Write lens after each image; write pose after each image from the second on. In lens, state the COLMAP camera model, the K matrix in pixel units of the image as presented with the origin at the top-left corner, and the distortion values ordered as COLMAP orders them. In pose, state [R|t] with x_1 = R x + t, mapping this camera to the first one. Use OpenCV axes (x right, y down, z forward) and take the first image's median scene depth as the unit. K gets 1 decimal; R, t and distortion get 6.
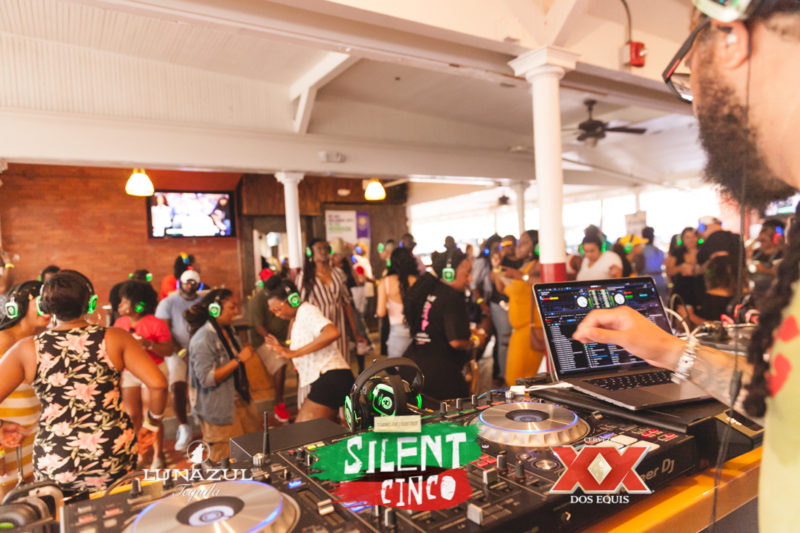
lens RADIAL K [[524.6, 0, 400.0], [0, 524.6, 266.5], [0, 0, 1]] dist [0.000353, -0.000291]
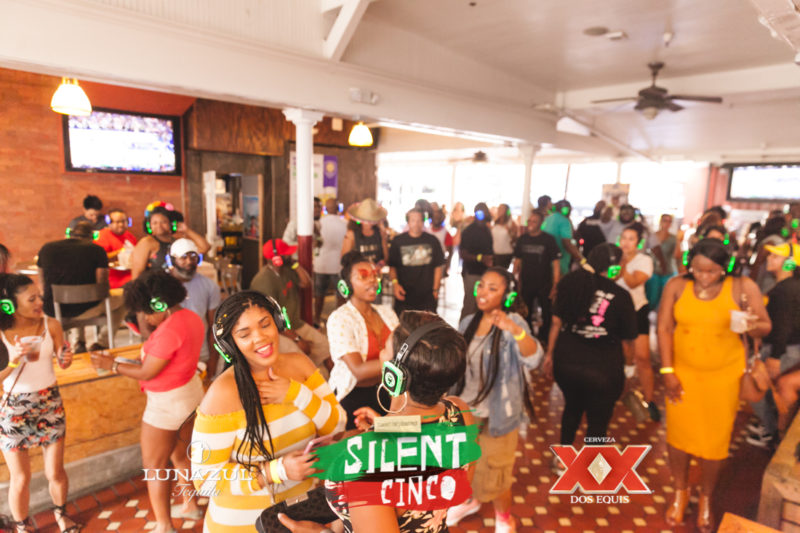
lens RADIAL K [[524.6, 0, 400.0], [0, 524.6, 266.5], [0, 0, 1]] dist [0.000353, -0.000291]
pose [[0.975192, 0.048615, 0.215955, -0.166481], [-0.074352, 0.990844, 0.112697, -0.037208], [-0.208499, -0.125958, 0.969878, 0.150985]]
